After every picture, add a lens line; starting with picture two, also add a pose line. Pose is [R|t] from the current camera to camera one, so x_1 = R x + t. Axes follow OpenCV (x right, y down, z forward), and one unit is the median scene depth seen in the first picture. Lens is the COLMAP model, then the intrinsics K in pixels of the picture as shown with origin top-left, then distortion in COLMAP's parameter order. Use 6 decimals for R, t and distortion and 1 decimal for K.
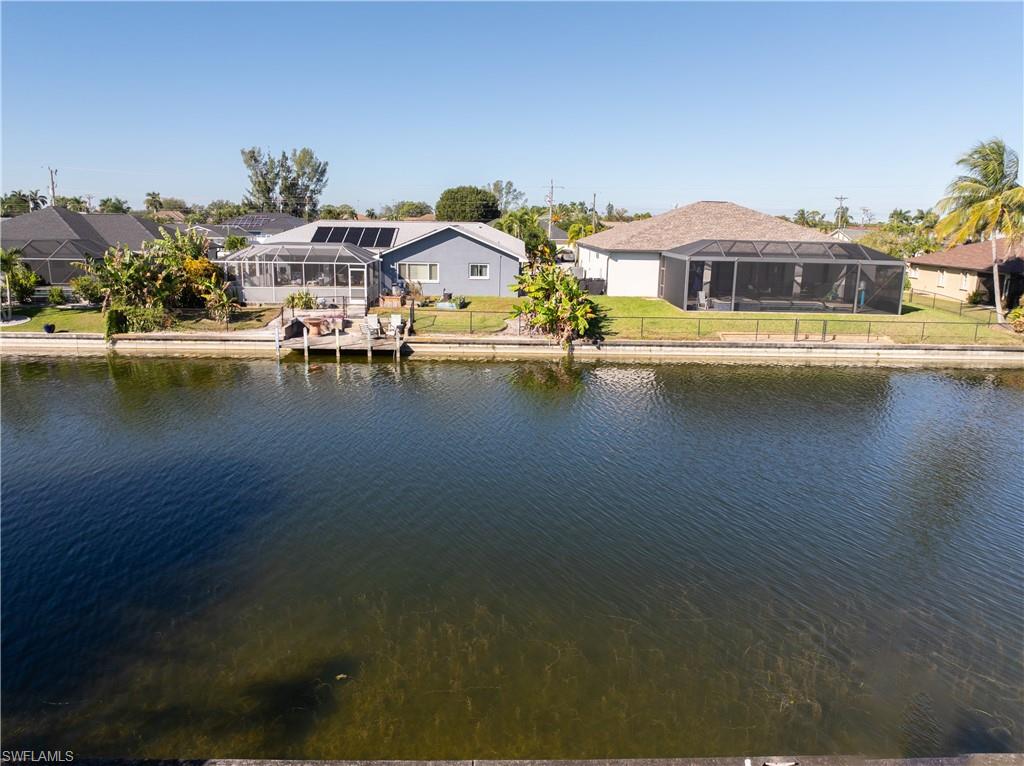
lens RADIAL K [[709.9, 0, 512.4], [0, 709.9, 383.7], [0, 0, 1]] dist [0.003685, -0.003278]
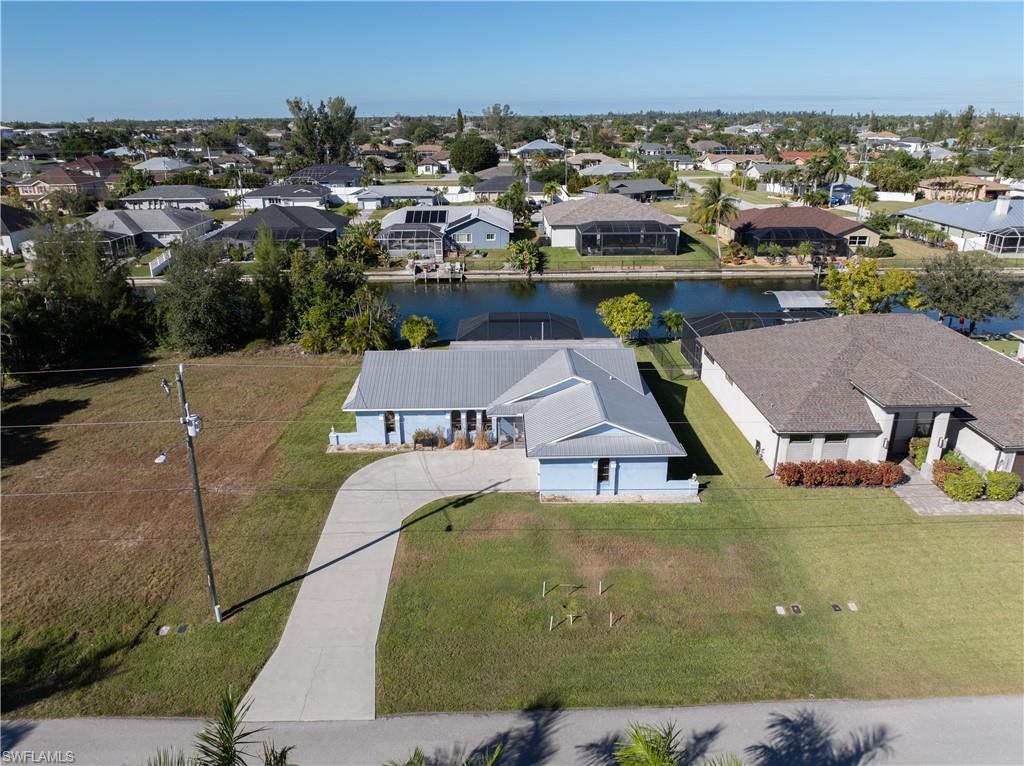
lens RADIAL K [[709.9, 0, 510.6], [0, 709.9, 385.7], [0, 0, 1]] dist [0.003685, -0.003278]
pose [[0.999665, -0.023419, -0.011028, 0.030241], [0.024734, 0.989844, 0.139991, -0.014923], [0.007638, -0.140217, 0.990091, -1.373664]]
